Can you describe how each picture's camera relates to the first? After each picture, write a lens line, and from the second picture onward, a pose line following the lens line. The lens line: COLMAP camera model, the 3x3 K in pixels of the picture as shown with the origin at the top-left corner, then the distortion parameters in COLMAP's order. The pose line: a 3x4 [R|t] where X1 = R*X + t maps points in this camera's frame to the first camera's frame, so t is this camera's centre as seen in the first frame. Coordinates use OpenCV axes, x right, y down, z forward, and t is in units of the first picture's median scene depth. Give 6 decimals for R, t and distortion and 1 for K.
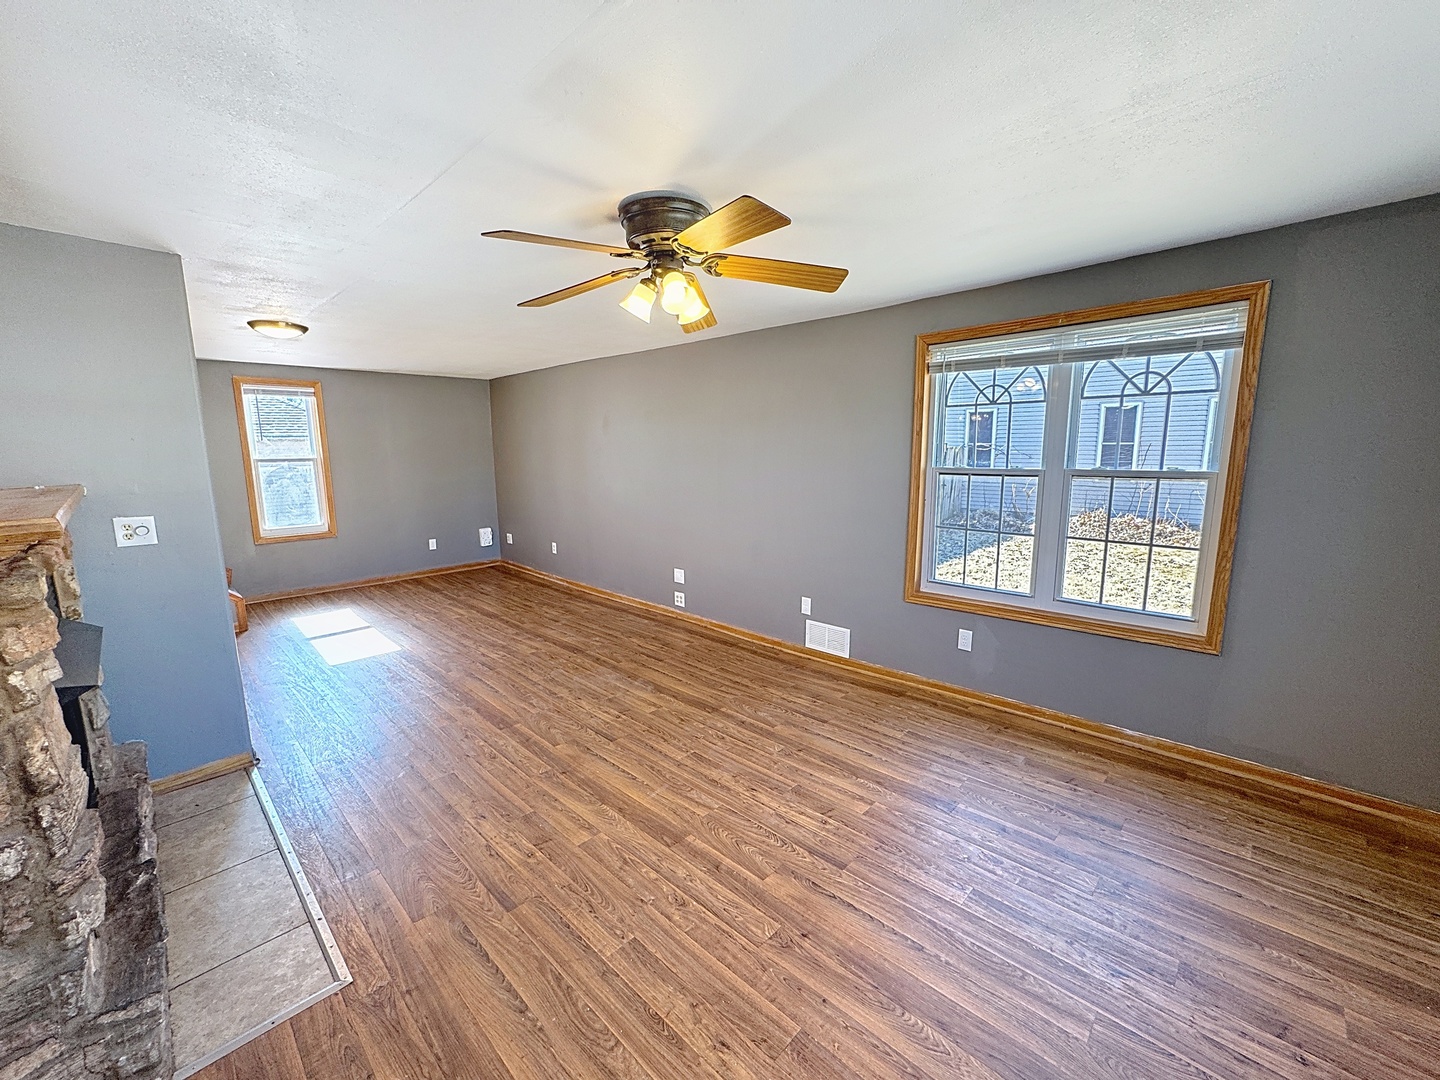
lens RADIAL K [[584.9, 0, 719.3], [0, 584.9, 541.9], [0, 0, 1]] dist [-0.042033, 0.019527]
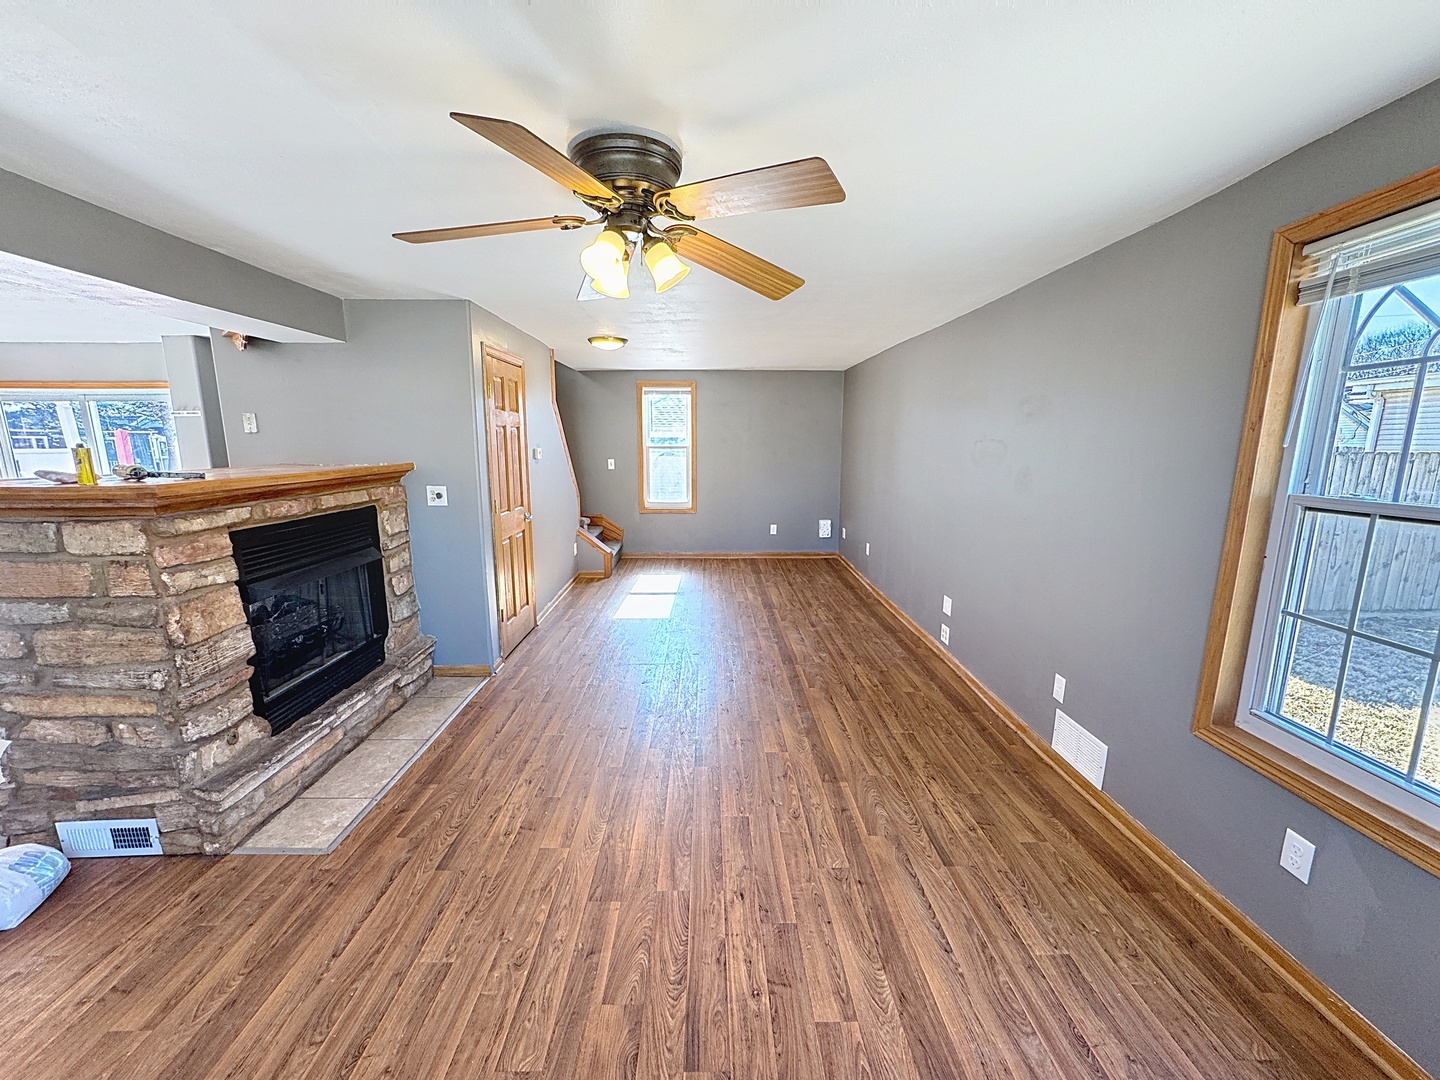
lens RADIAL K [[587.3, 0, 717.2], [0, 587.3, 546.2], [0, 0, 1]] dist [-0.040972, 0.019613]
pose [[0.707150, 0.137613, -0.693542, 0.357579], [-0.122888, 0.989870, 0.071110, -0.056882], [0.696302, 0.034943, 0.716898, 0.294333]]
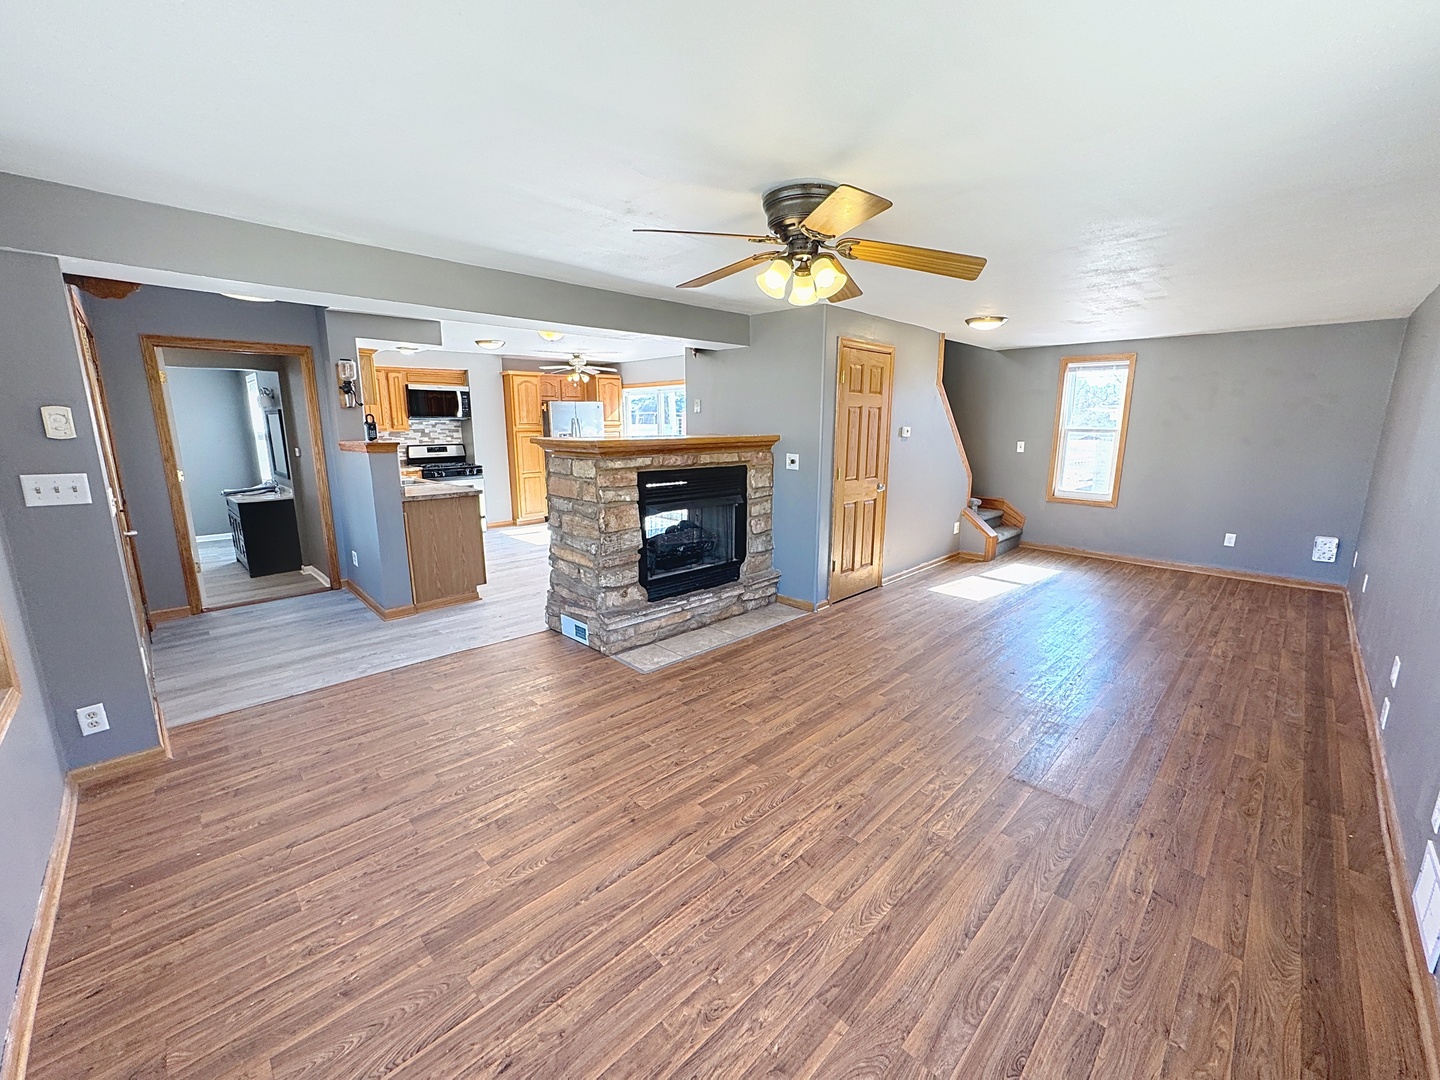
lens RADIAL K [[584.9, 0, 719.3], [0, 584.9, 541.9], [0, 0, 1]] dist [-0.042033, 0.019527]
pose [[-0.021057, 0.213647, -0.976684, 0.604901], [-0.165689, 0.962646, 0.214148, -0.090965], [0.985953, 0.166335, 0.015128, 0.525541]]
